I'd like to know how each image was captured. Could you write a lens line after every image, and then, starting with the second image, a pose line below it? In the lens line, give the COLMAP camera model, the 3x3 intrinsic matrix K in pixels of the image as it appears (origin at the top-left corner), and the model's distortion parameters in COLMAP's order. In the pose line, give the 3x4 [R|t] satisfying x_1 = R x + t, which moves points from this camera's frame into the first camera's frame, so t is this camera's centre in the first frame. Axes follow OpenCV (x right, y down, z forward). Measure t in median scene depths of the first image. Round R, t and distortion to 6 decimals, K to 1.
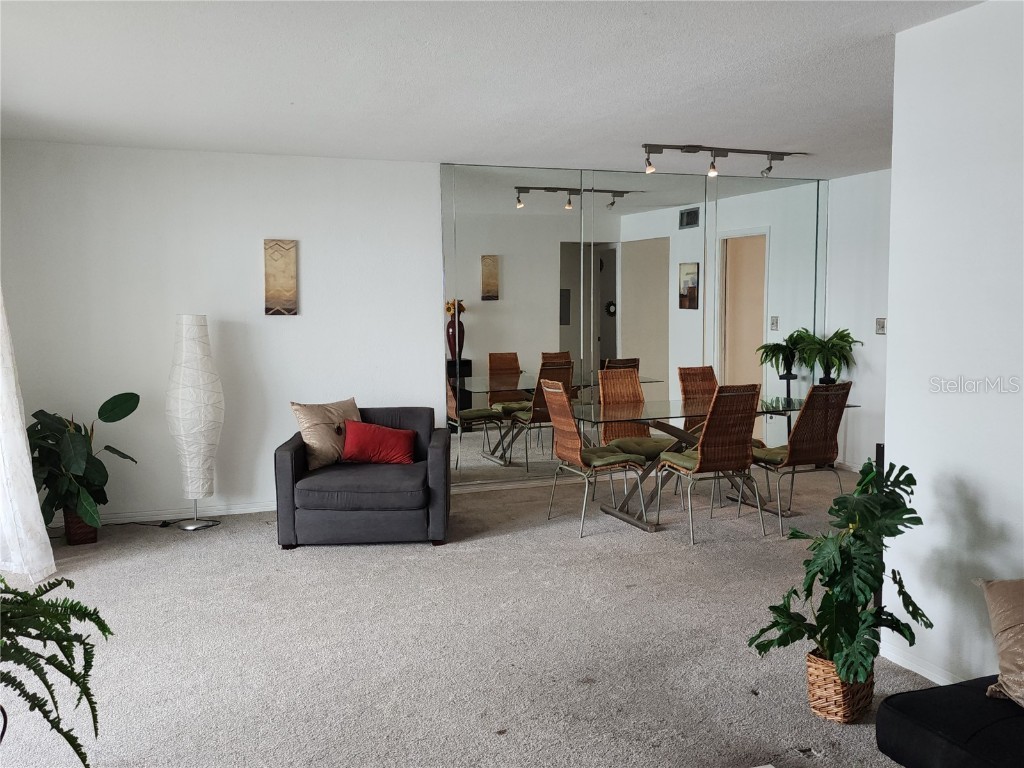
lens RADIAL K [[923.3, 0, 512.0], [0, 923.3, 384.0], [0, 0, 1]] dist [0.163090, -0.364718]
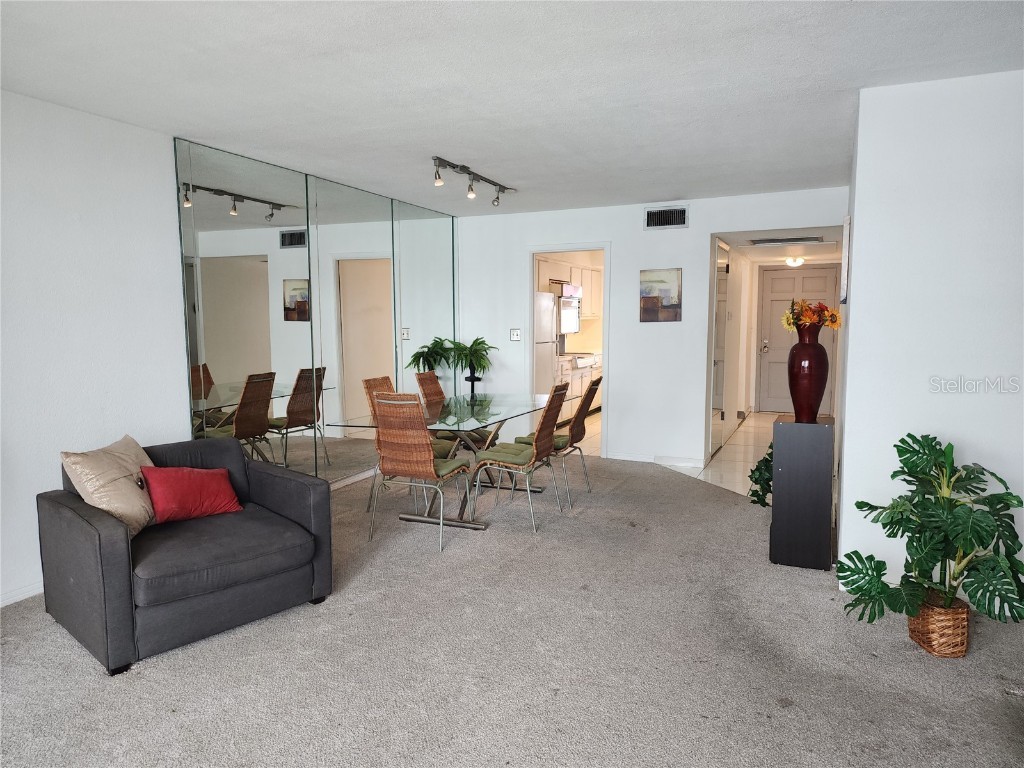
lens RADIAL K [[678.6, 0, 510.8], [0, 678.6, 386.1], [0, 0, 1]] dist [0.090805, -0.105967]
pose [[0.703640, -0.062707, 0.707785, -0.344060], [0.058472, 0.997830, 0.030274, -0.022739], [-0.708147, 0.020084, 0.705779, 0.408669]]
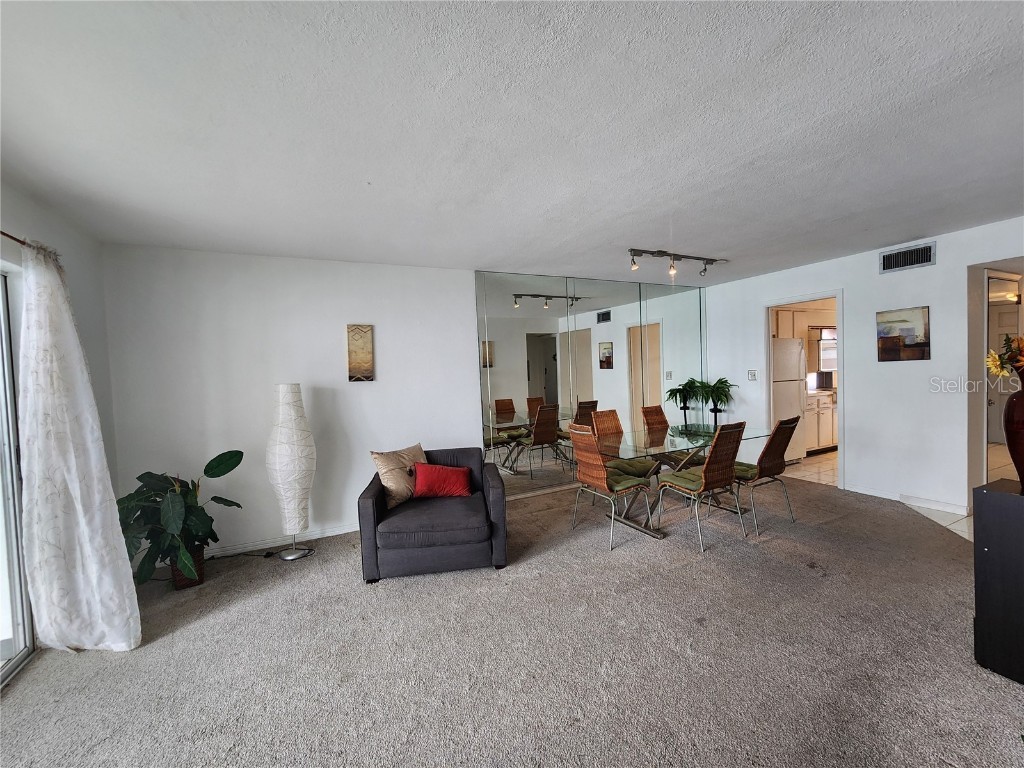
lens RADIAL K [[420.5, 0, 516.1], [0, 420.5, 382.6], [0, 0, 1]] dist [-0.001390, -0.000107]
pose [[0.993403, -0.035236, 0.109133, -0.099821], [0.041489, 0.997593, -0.055568, -0.031299], [-0.106912, 0.059729, 0.992473, 0.405799]]
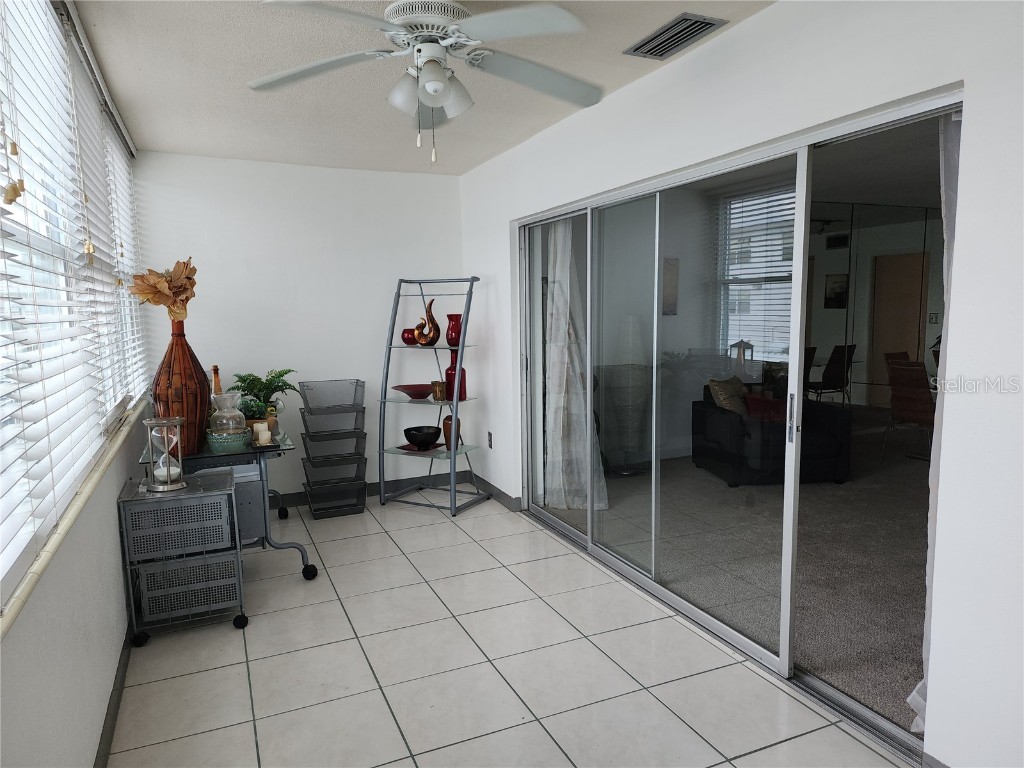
lens RADIAL K [[678.6, 0, 510.8], [0, 678.6, 386.1], [0, 0, 1]] dist [0.090805, -0.105967]
pose [[0.998435, -0.013563, 0.054260, -0.555906], [0.012007, 0.999510, 0.028898, -0.002802], [-0.054626, -0.028201, 0.998109, 0.026154]]
